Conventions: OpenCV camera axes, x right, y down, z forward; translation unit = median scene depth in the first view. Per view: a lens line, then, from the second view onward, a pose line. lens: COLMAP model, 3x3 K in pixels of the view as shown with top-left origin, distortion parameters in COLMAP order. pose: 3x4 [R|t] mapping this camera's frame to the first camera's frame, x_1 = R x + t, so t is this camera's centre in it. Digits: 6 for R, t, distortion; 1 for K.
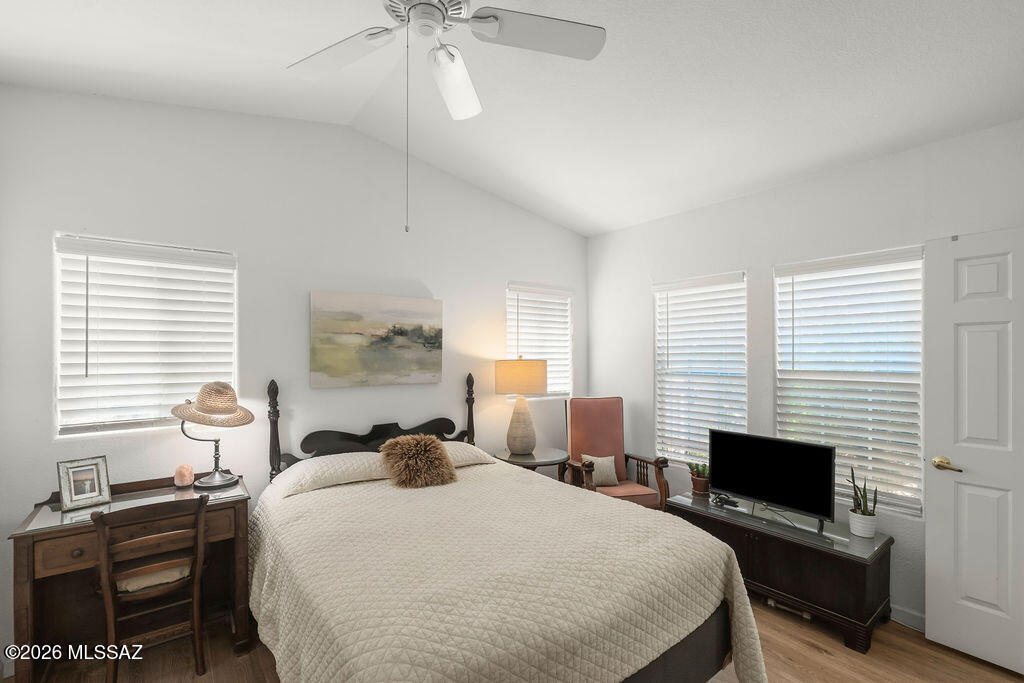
lens RADIAL K [[452.6, 0, 510.1], [0, 452.6, 348.7], [0, 0, 1]] dist [-0.003362, -0.000396]
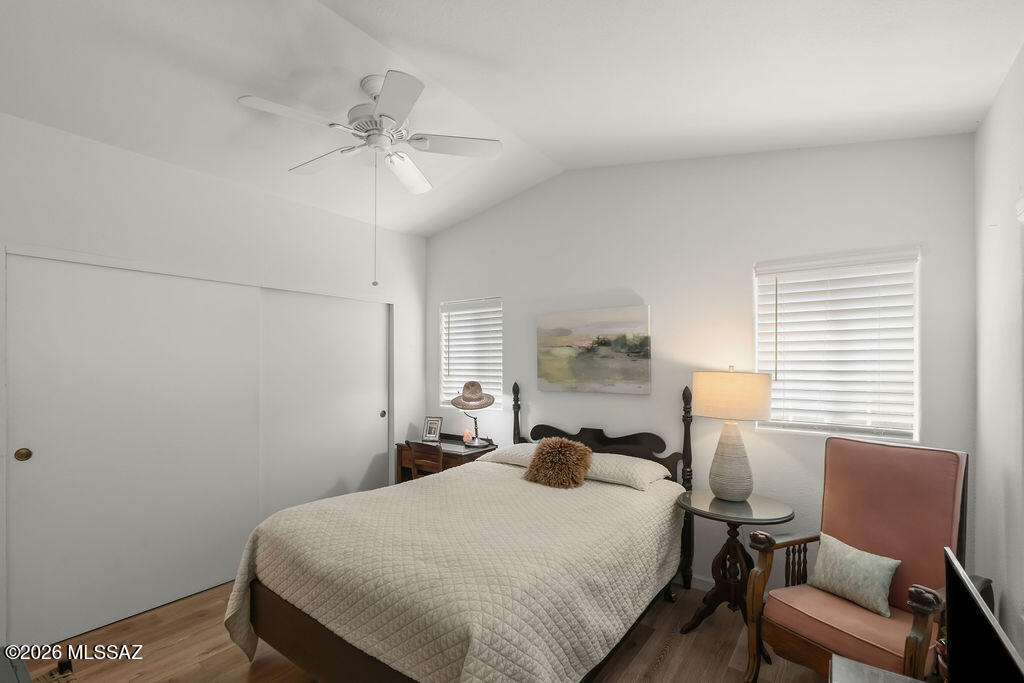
lens RADIAL K [[452.3, 0, 509.4], [0, 452.3, 347.6], [0, 0, 1]] dist [-0.001552, -0.000398]
pose [[0.280949, -0.033896, -0.959124, 0.710023], [0.013970, 0.999415, -0.031228, 0.004228], [0.959621, -0.004626, 0.281258, 0.506620]]
